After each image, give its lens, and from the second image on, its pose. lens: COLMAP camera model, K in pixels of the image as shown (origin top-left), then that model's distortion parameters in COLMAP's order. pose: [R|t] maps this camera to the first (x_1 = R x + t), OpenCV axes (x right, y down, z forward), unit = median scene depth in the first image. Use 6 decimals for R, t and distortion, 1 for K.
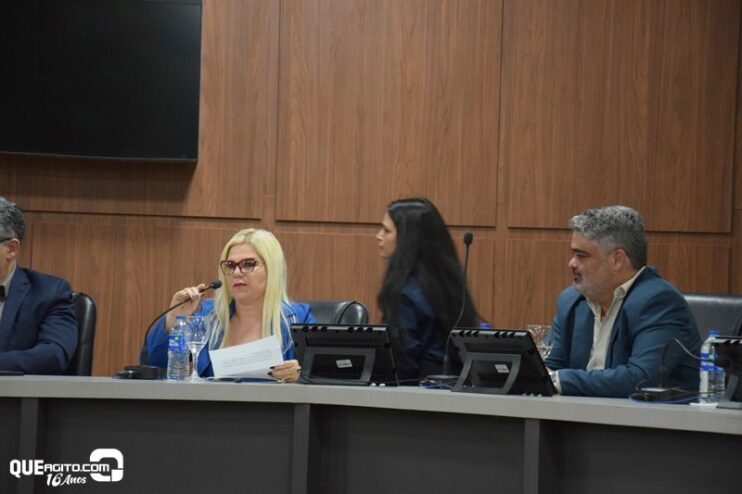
lens RADIAL K [[2747.8, 0, 370.1], [0, 2747.8, 252.8], [0, 0, 1]] dist [1.570518, 0.000000]
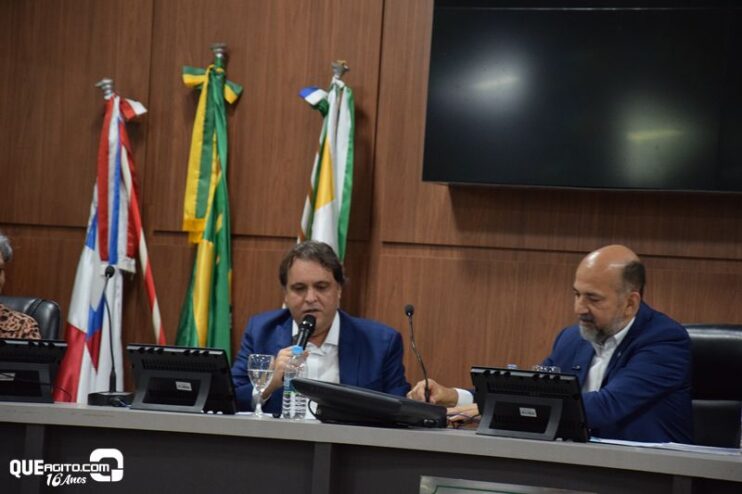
lens RADIAL K [[3367.9, 0, 369.0], [0, 3367.9, 245.6], [0, 0, 1]] dist [1.755508, 0.000000]
pose [[0.853341, 0.004429, -0.521335, 0.145117], [-0.021870, 0.999388, -0.027308, 0.004786], [0.520895, 0.034705, 0.852915, 0.008108]]
